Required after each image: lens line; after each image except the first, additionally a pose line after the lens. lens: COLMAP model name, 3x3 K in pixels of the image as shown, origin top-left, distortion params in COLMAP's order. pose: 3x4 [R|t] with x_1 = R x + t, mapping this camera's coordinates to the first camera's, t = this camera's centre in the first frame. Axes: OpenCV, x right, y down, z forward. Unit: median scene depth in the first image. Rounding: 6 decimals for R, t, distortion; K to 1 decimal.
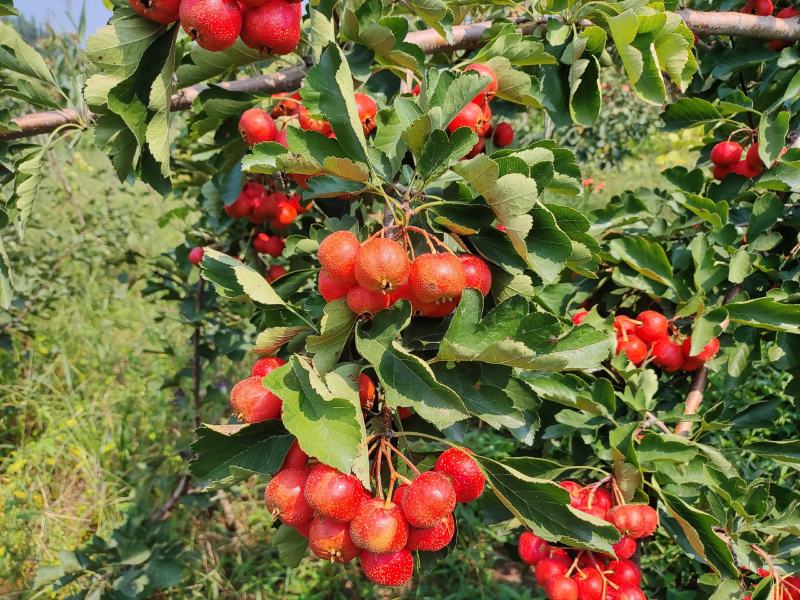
lens RADIAL K [[606.8, 0, 388.5], [0, 606.8, 308.2], [0, 0, 1]] dist [0.117913, -0.234363]
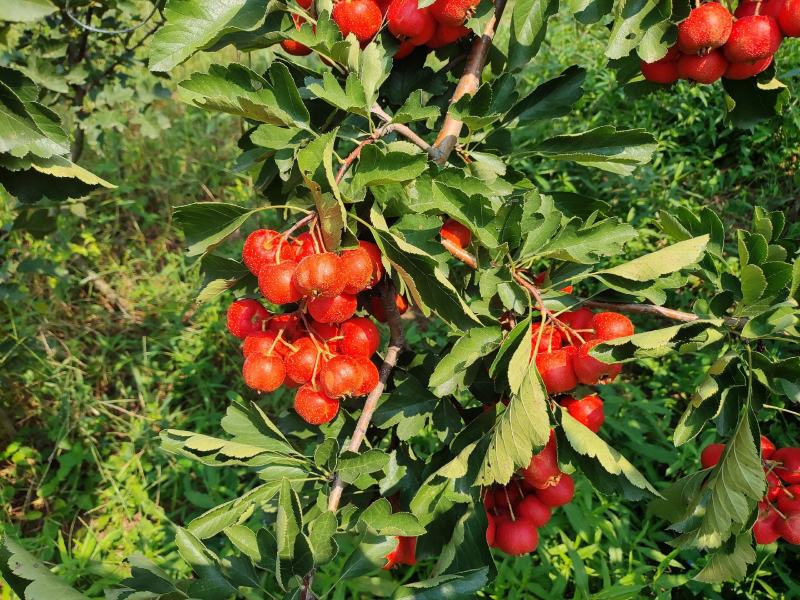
lens RADIAL K [[606.8, 0, 388.5], [0, 606.8, 308.2], [0, 0, 1]] dist [0.117913, -0.234363]
pose [[0.988014, -0.141927, 0.060702, 0.631087], [0.106658, 0.911945, 0.396207, 0.173518], [-0.111590, -0.384984, 0.916153, 0.529053]]
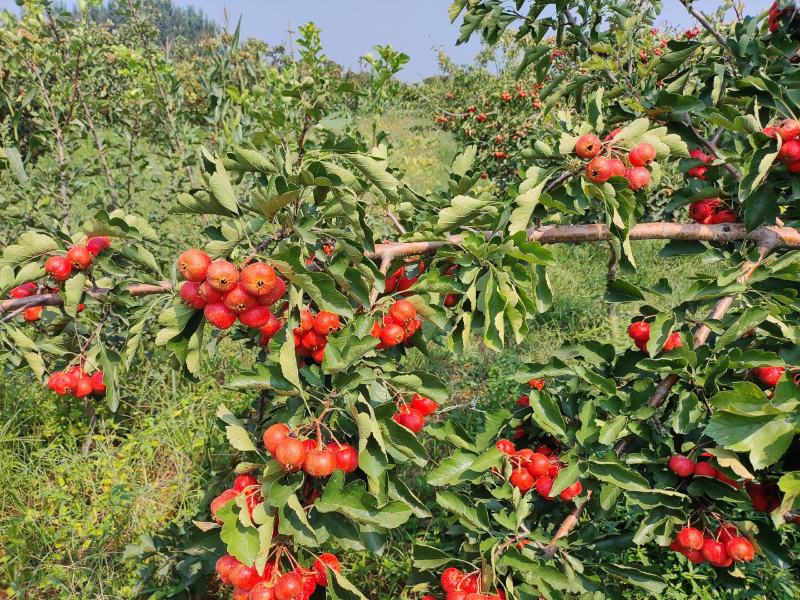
lens RADIAL K [[595.5, 0, 395.4], [0, 595.5, 308.6], [0, 0, 1]] dist [0.059874, -0.046672]
pose [[0.979654, 0.117378, -0.162786, 0.527643], [-0.117731, 0.993017, 0.007516, -0.538641], [0.162532, 0.011802, 0.986633, -0.727702]]
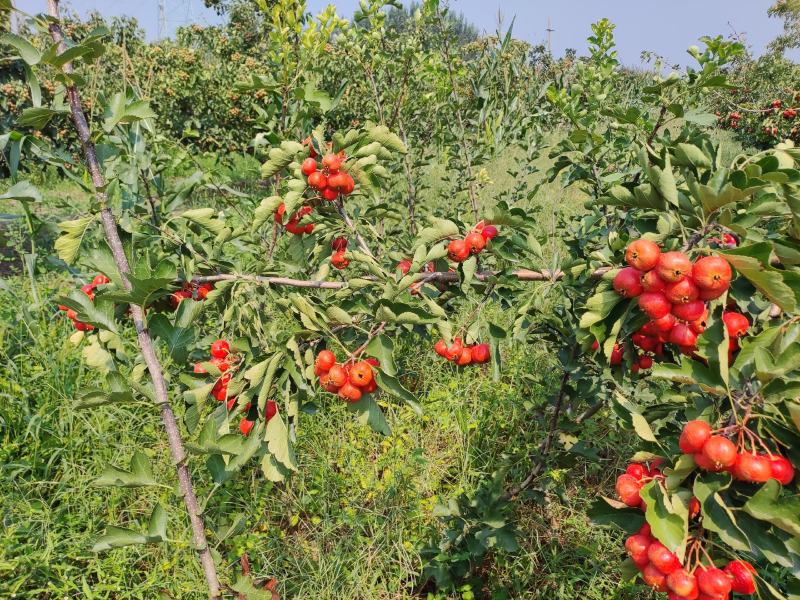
lens RADIAL K [[595.5, 0, 395.4], [0, 595.5, 308.6], [0, 0, 1]] dist [0.059874, -0.046672]
pose [[0.831638, 0.219768, -0.509981, 0.011903], [-0.214270, 0.974233, 0.070415, -0.393408], [0.512315, 0.050714, 0.857299, -1.050563]]
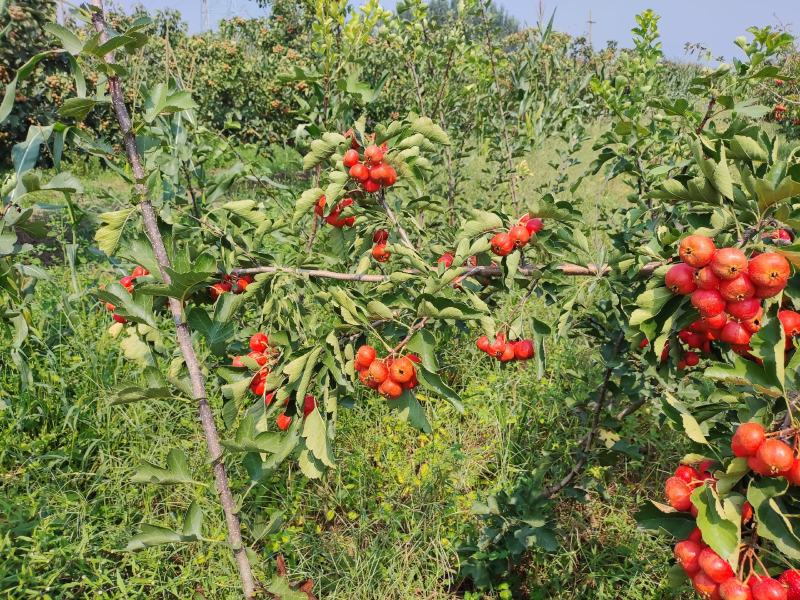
lens RADIAL K [[598.9, 0, 419.6], [0, 598.9, 291.5], [0, 0, 1]] dist [0.060631, -0.041106]
pose [[0.817773, 0.218914, -0.532282, -0.013151], [-0.220999, 0.973377, 0.060794, -0.396104], [0.531420, 0.067918, 0.844382, -1.033277]]
